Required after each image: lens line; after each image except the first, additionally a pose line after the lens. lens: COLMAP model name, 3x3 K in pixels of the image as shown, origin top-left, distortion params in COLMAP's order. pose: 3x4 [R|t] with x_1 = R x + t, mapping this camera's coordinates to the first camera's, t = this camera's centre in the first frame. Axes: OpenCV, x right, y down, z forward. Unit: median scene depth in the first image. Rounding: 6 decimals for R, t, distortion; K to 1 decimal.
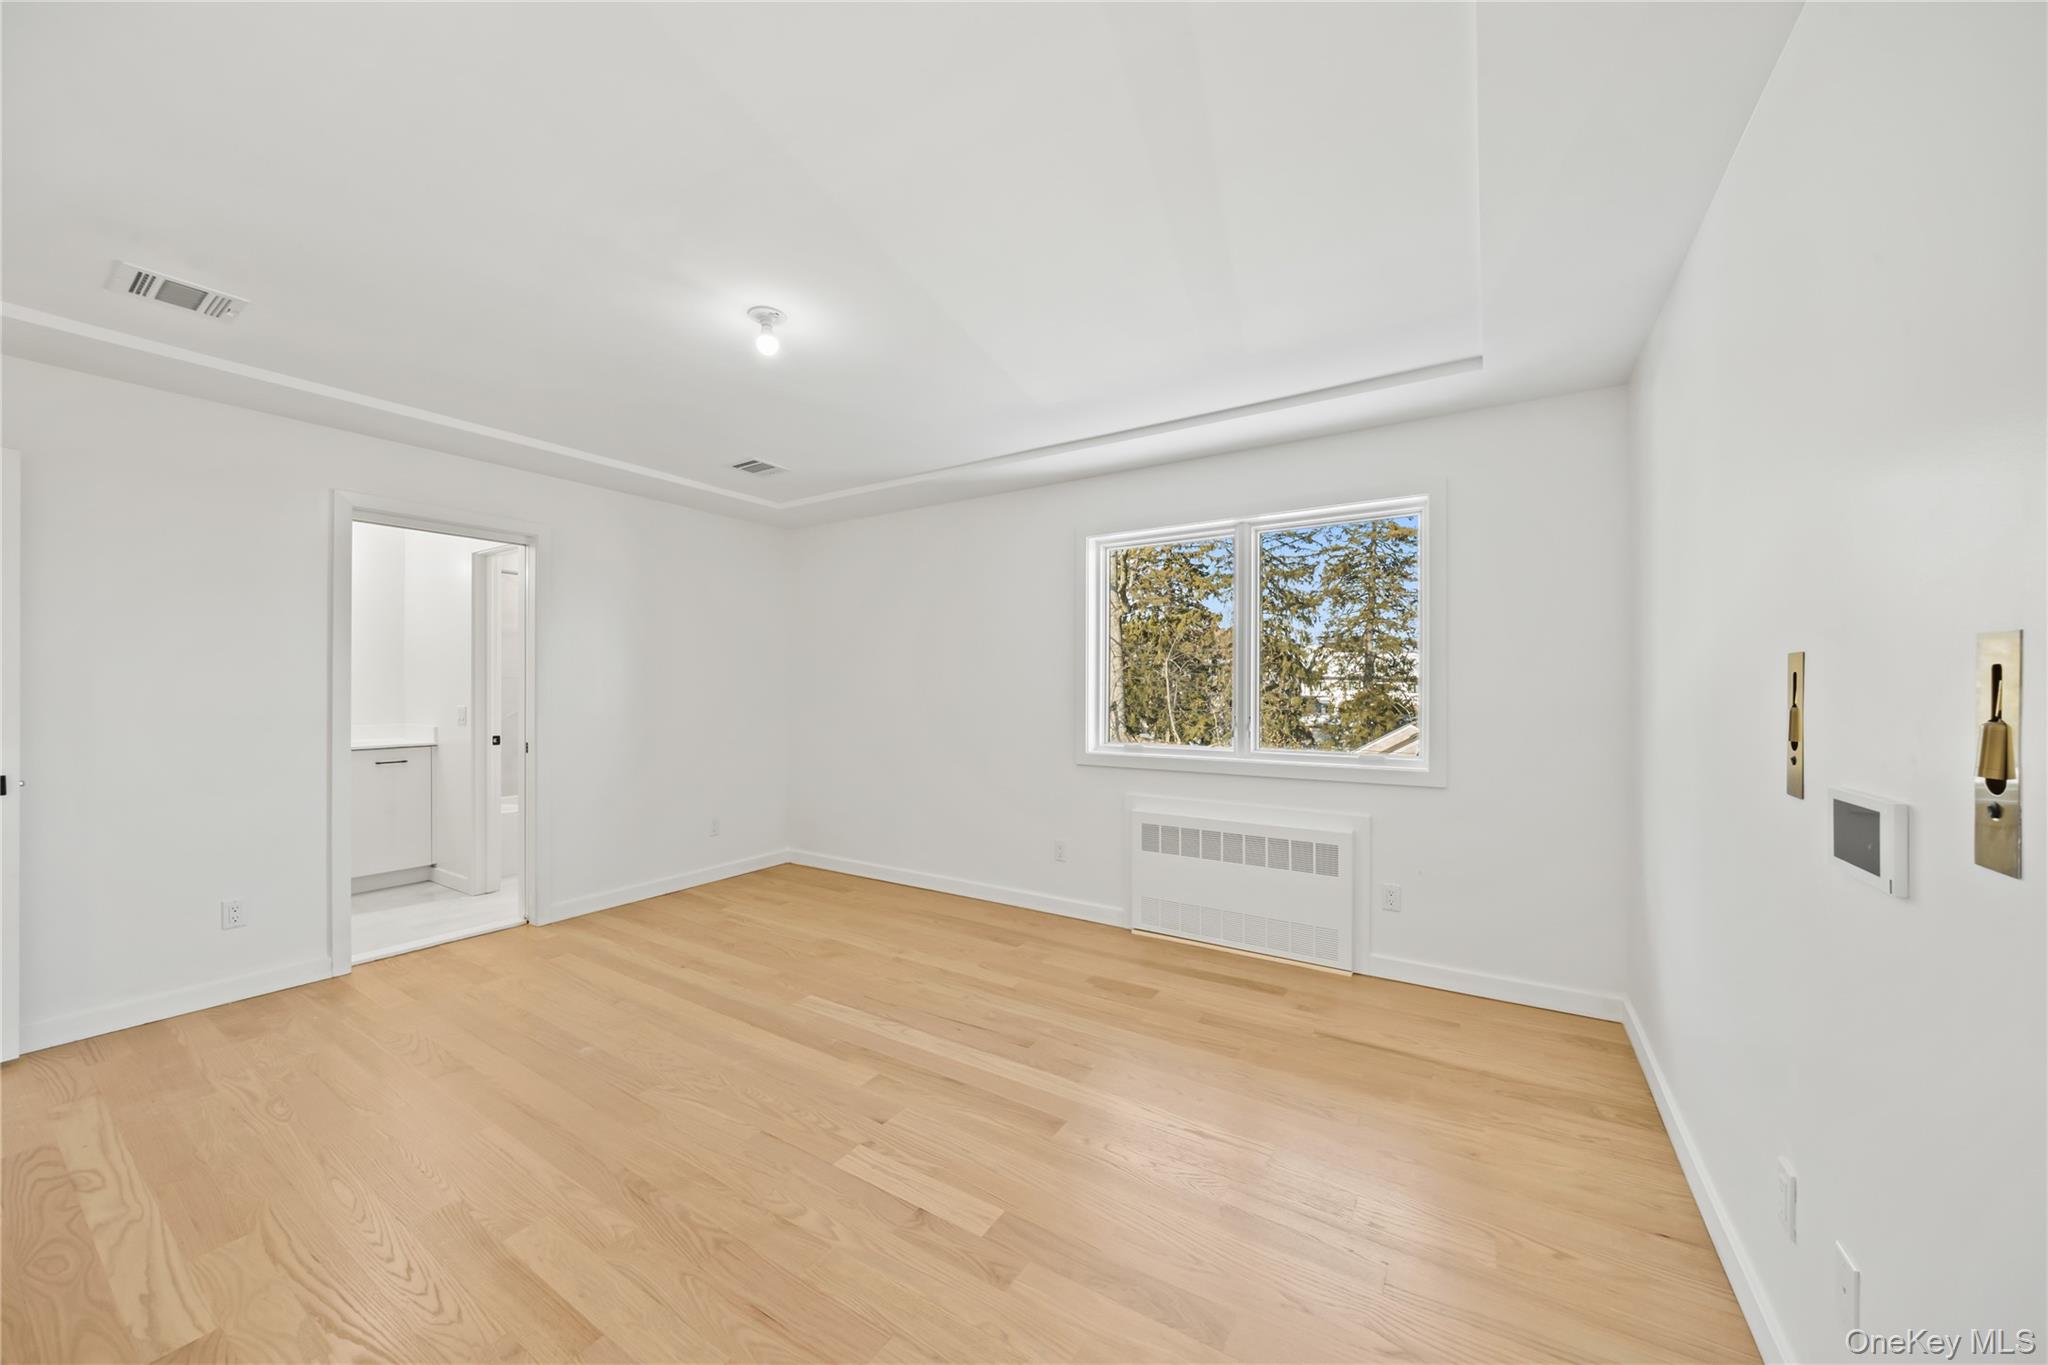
lens RADIAL K [[727.1, 0, 999.7], [0, 727.1, 686.3], [0, 0, 1]] dist [0.000370, 0.000039]
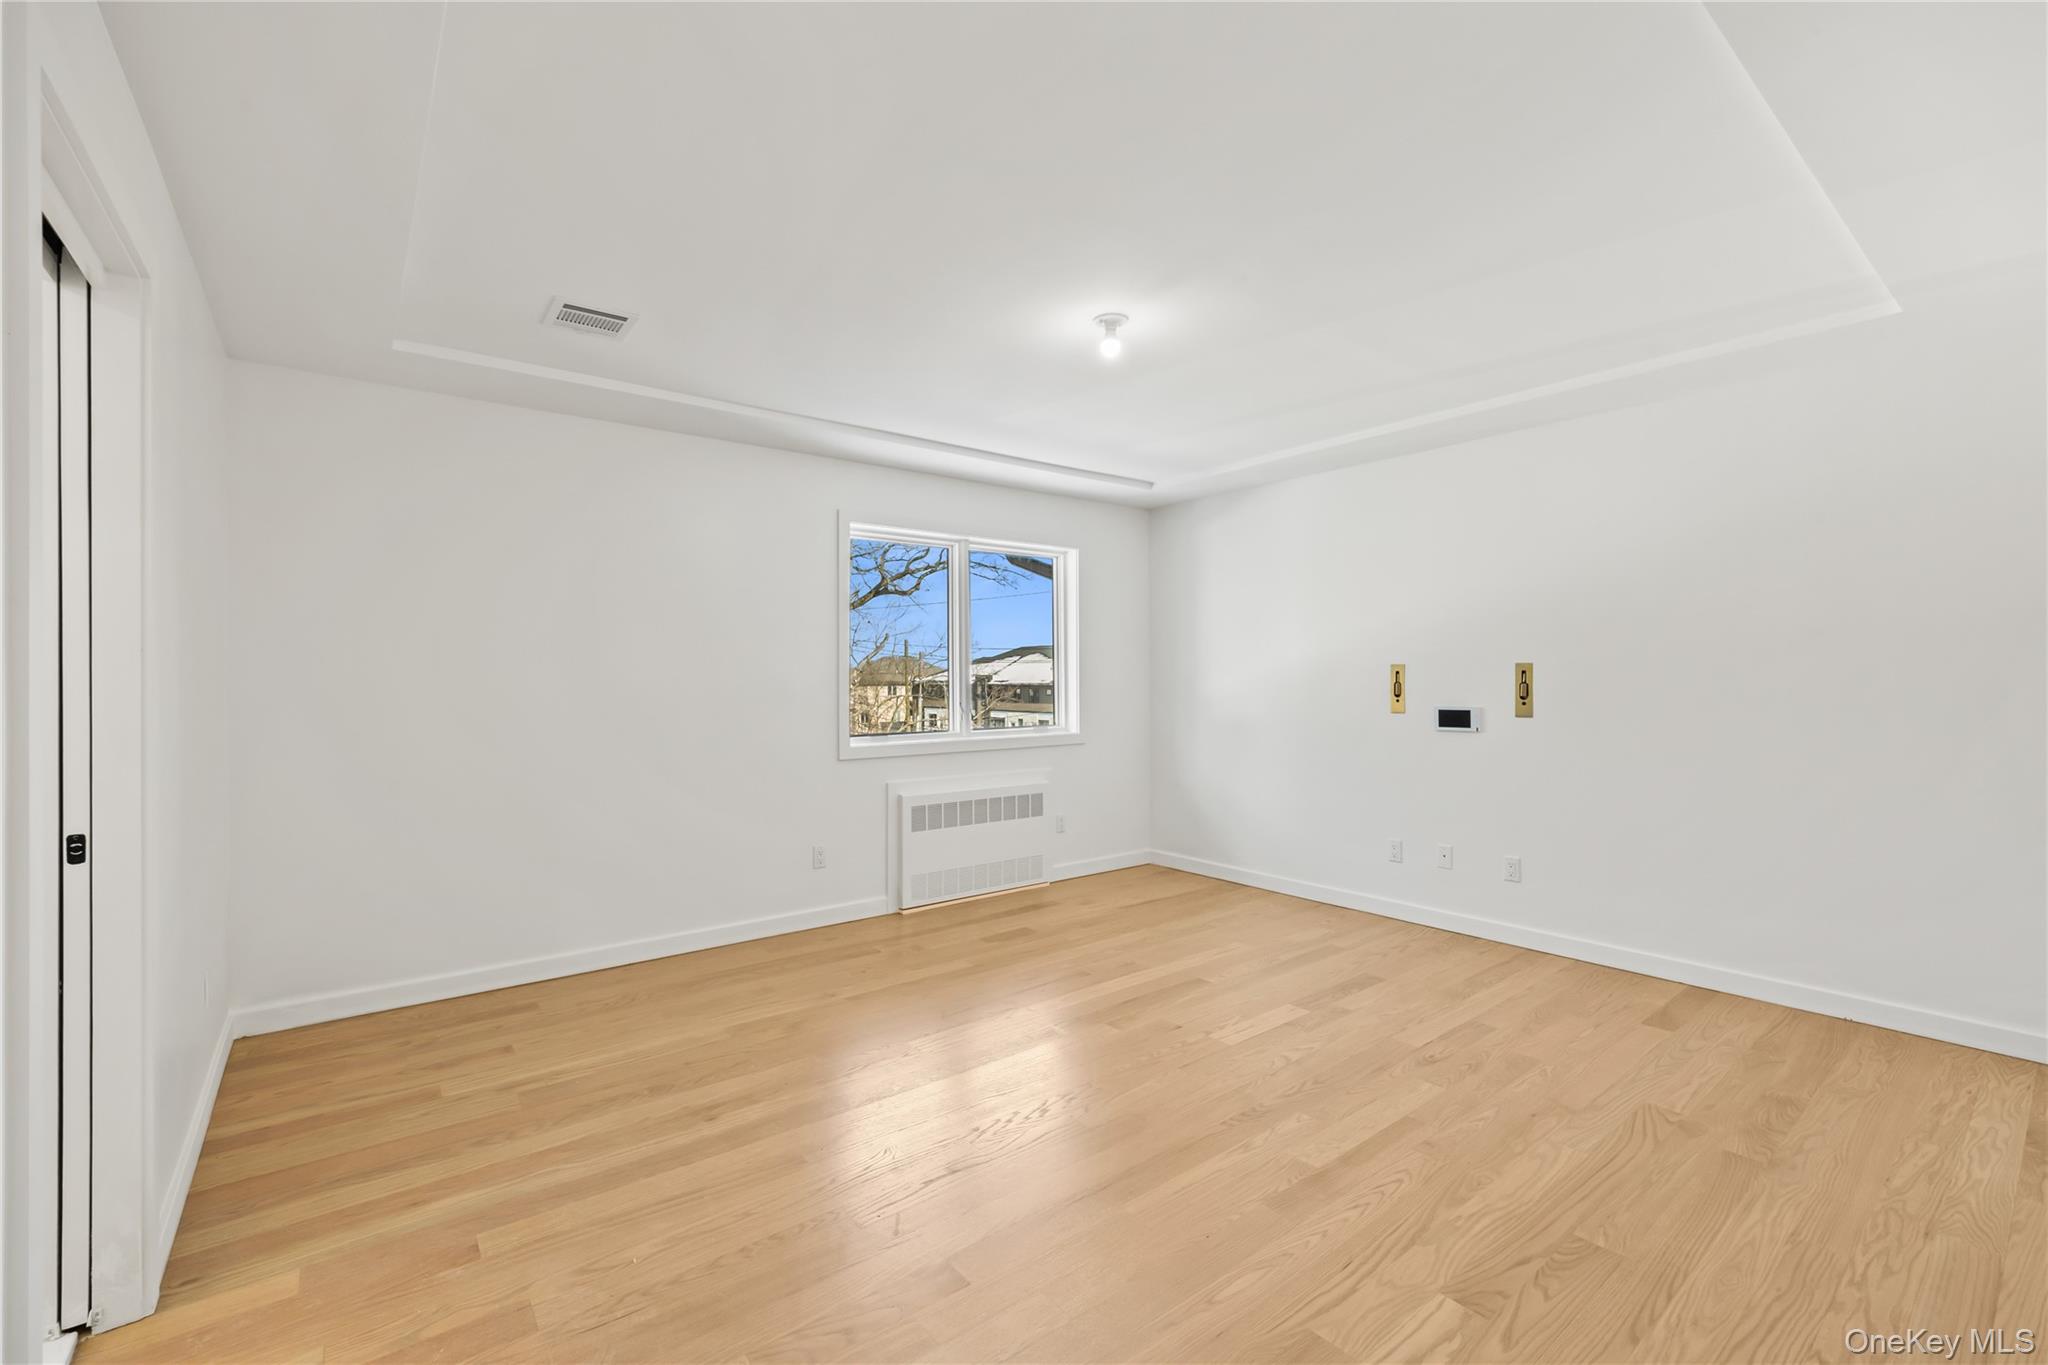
lens RADIAL K [[858.3, 0, 1011.5], [0, 858.3, 683.0], [0, 0, 1]] dist [0.016869, -0.017217]
pose [[0.327826, -0.002302, 0.944735, -0.974572], [0.003712, 0.999992, 0.001148, 0.008234], [-0.944731, 0.003130, 0.327832, 0.471906]]
